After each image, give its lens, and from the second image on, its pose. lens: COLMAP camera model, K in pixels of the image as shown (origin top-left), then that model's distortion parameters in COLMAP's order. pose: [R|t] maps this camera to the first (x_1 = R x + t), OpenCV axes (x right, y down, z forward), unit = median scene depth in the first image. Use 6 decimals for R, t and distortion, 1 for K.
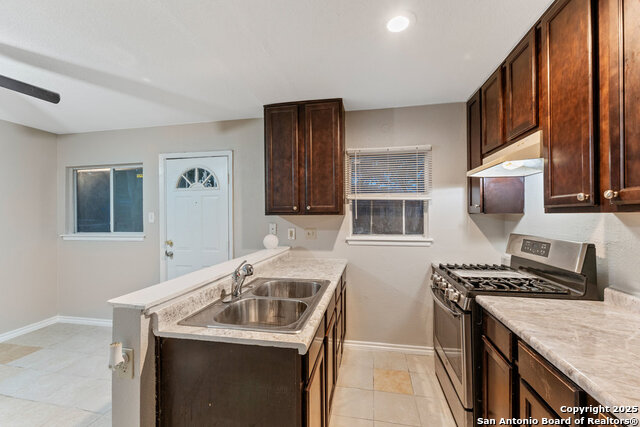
lens RADIAL K [[261.6, 0, 320.0], [0, 261.6, 213.5], [0, 0, 1]] dist [-0.000608, -0.000004]
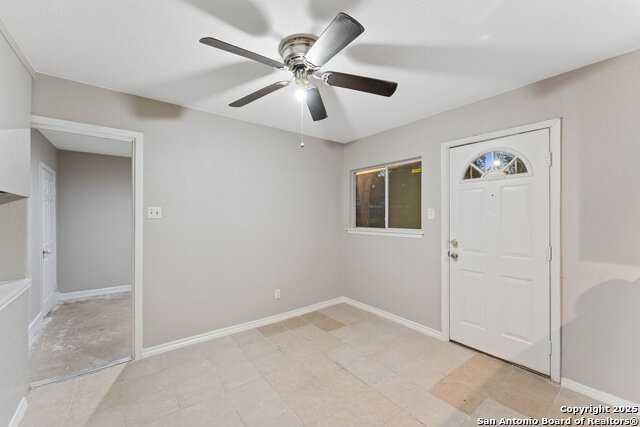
lens RADIAL K [[261.6, 0, 320.0], [0, 261.6, 213.5], [0, 0, 1]] dist [-0.000608, -0.000004]
pose [[0.744860, 0.001681, -0.667218, -0.323556], [-0.002204, 0.999998, 0.000058, 0.015146], [0.667217, 0.001427, 0.744862, 0.048241]]
